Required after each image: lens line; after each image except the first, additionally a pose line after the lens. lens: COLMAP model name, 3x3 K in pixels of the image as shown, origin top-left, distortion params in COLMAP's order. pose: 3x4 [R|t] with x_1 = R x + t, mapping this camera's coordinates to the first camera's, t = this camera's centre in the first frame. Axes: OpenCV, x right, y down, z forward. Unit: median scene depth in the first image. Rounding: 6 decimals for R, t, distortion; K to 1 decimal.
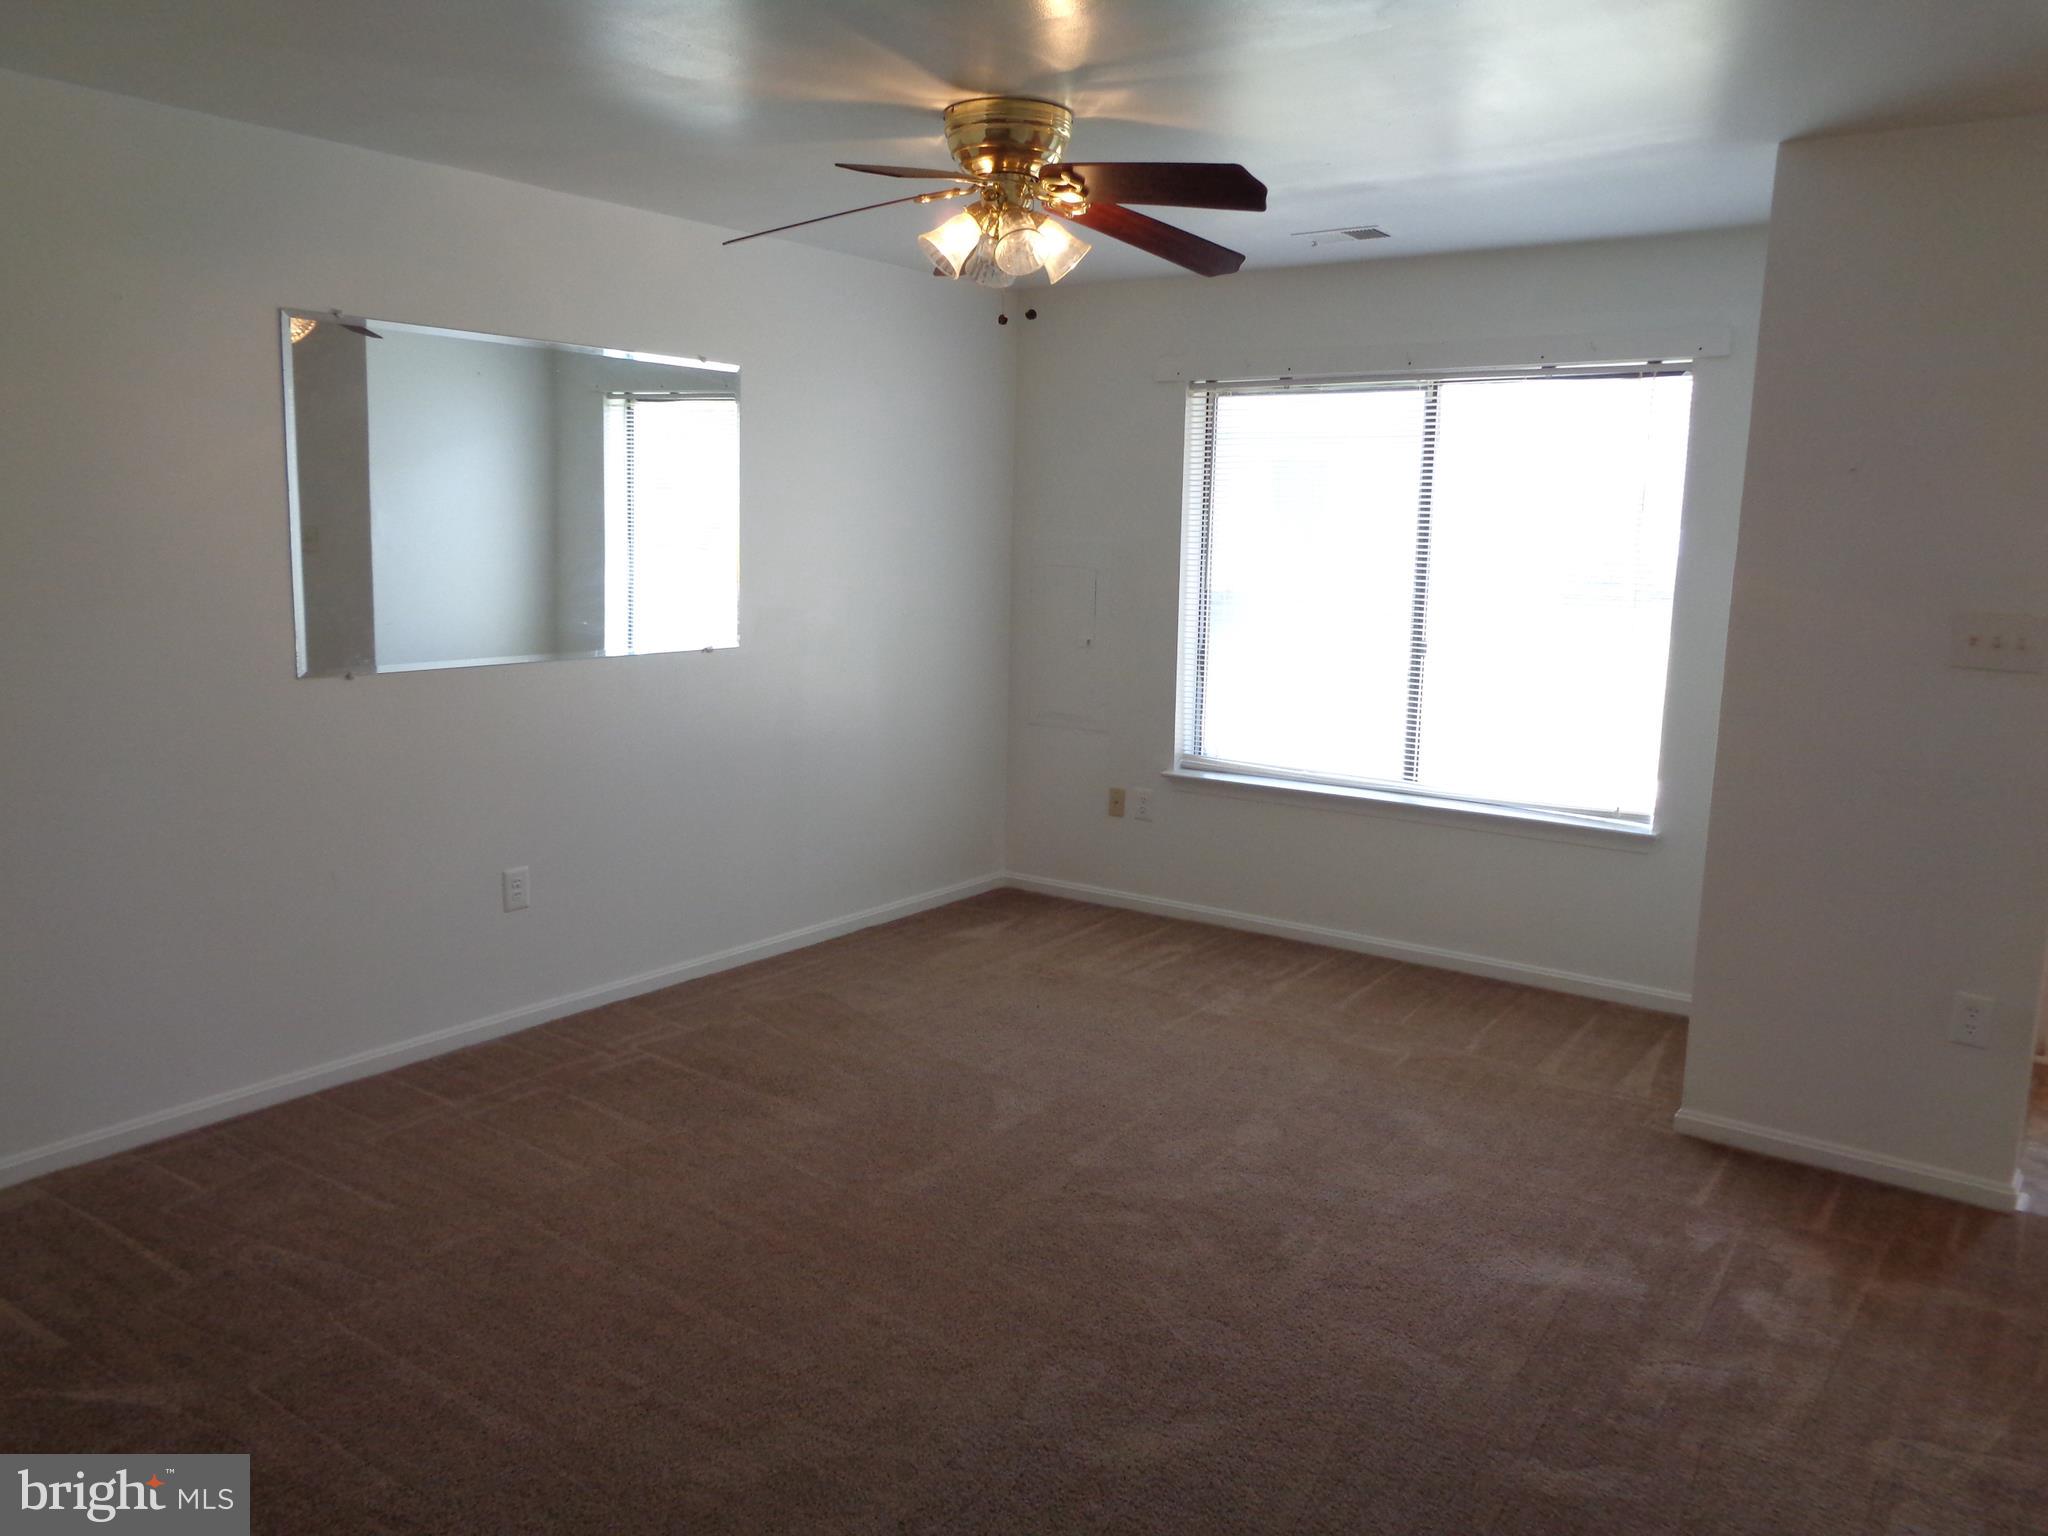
lens RADIAL K [[1556.4, 0, 1046.6], [0, 1556.4, 766.6], [0, 0, 1]] dist [-0.000774, -0.001757]
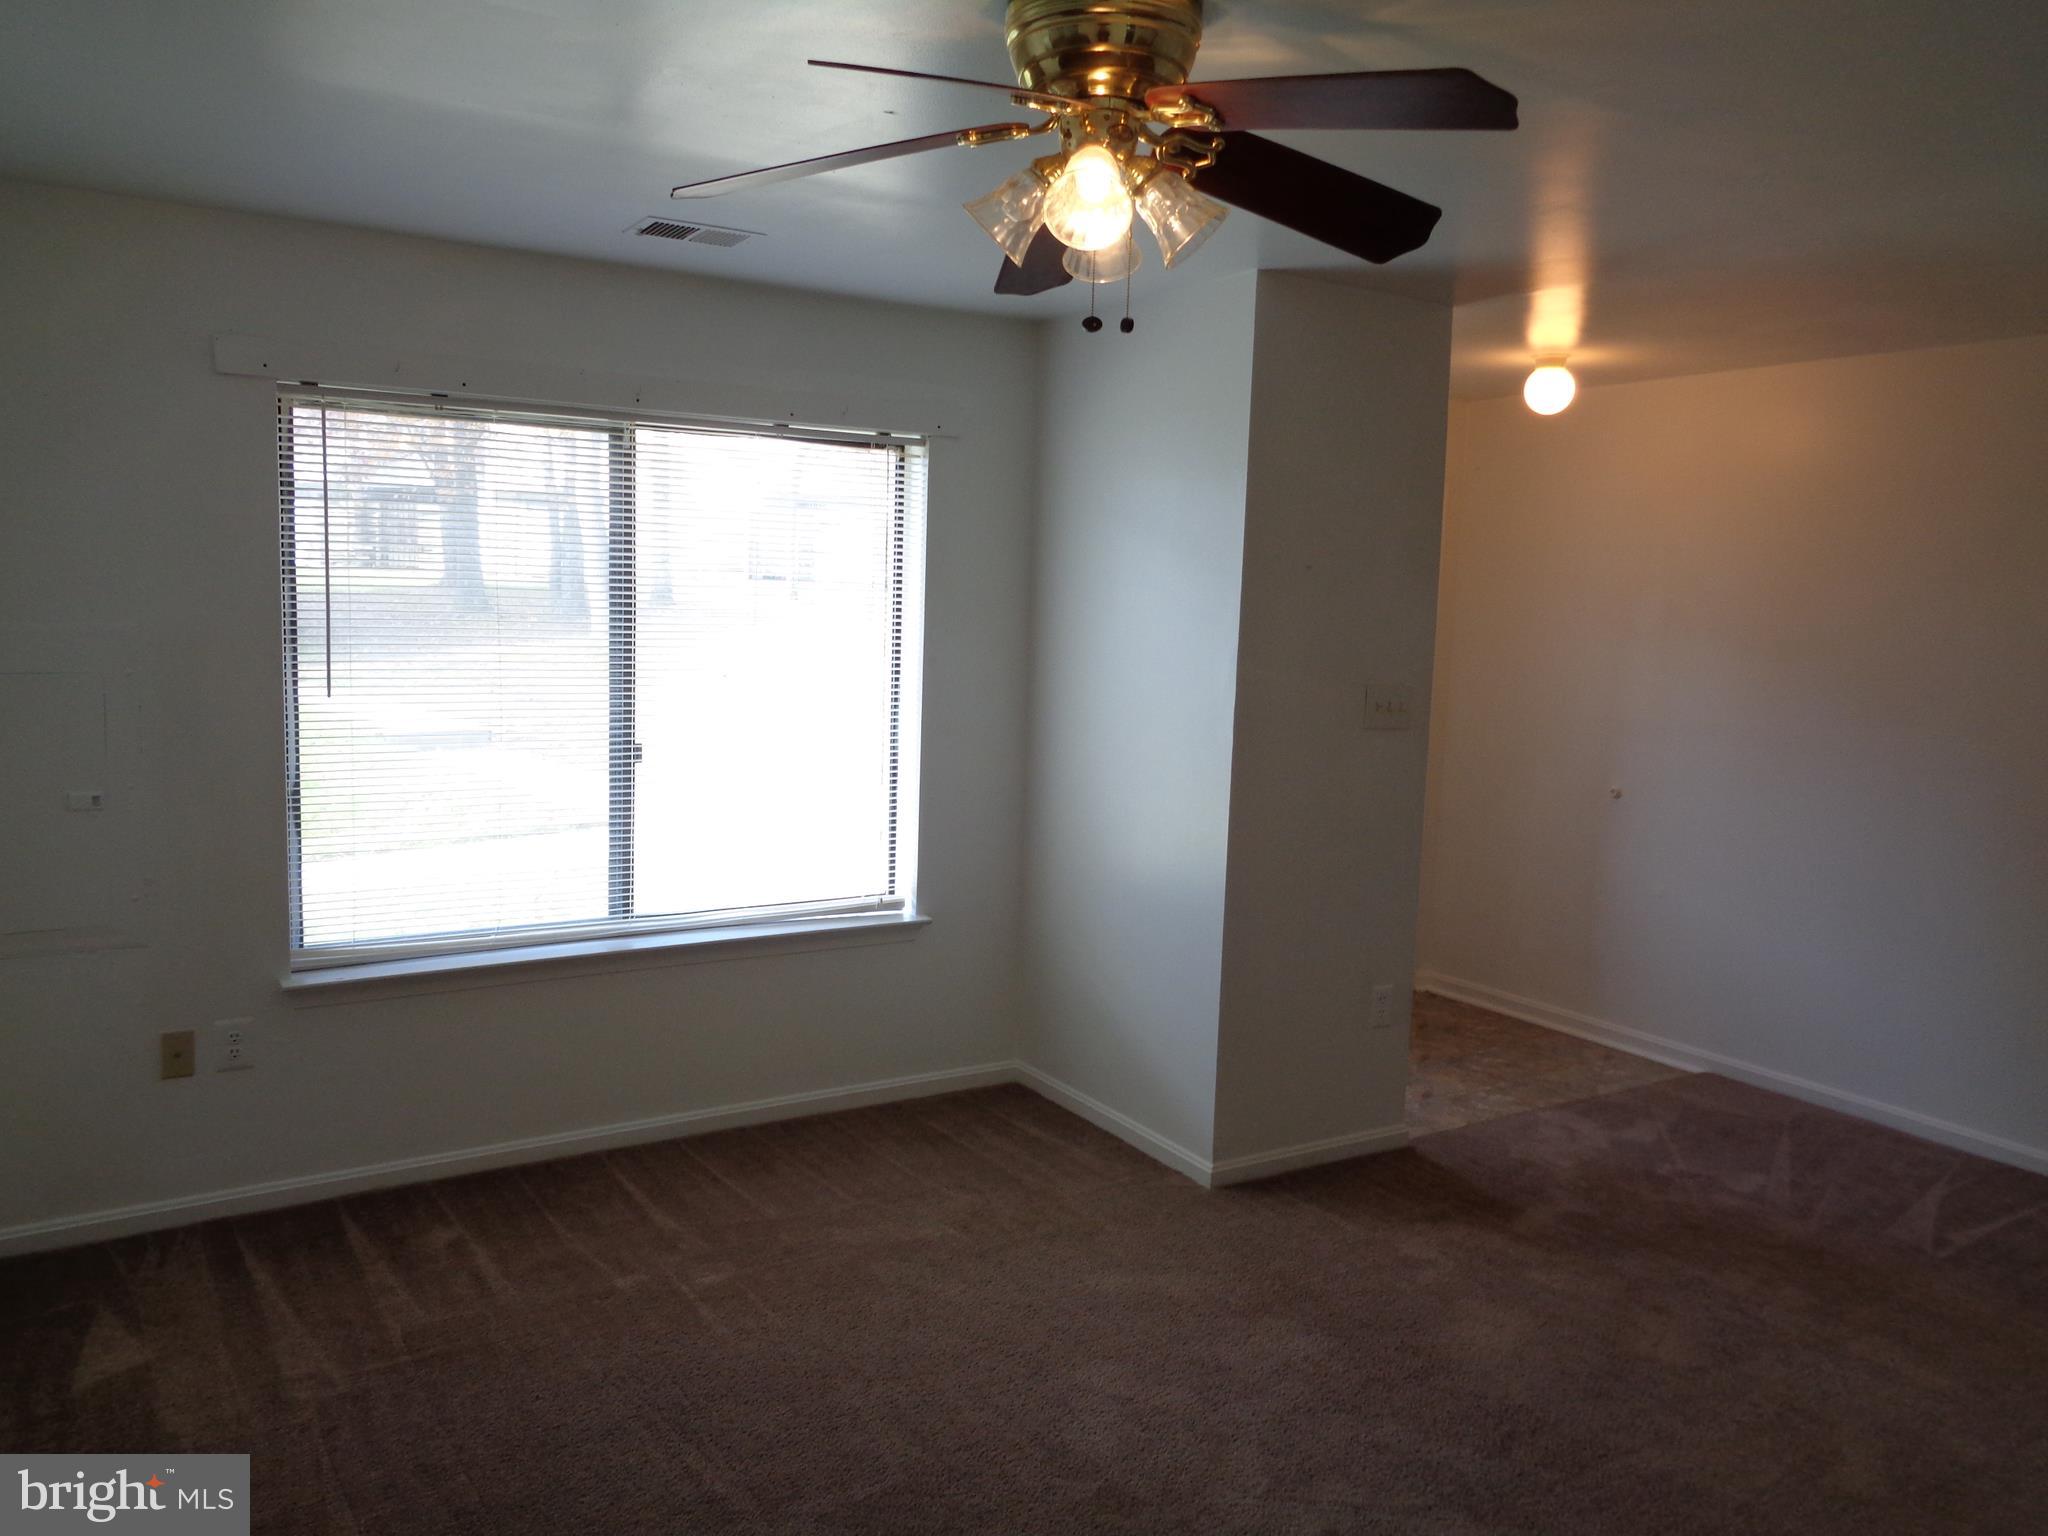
lens RADIAL K [[1510.2, 0, 1025.9], [0, 1510.2, 794.4], [0, 0, 1]] dist [0.000759, 0.000681]
pose [[0.382097, -0.129961, 0.914938, -0.412572], [0.126776, 0.988073, 0.087405, -0.101262], [-0.915385, 0.082595, 0.394016, 0.522383]]
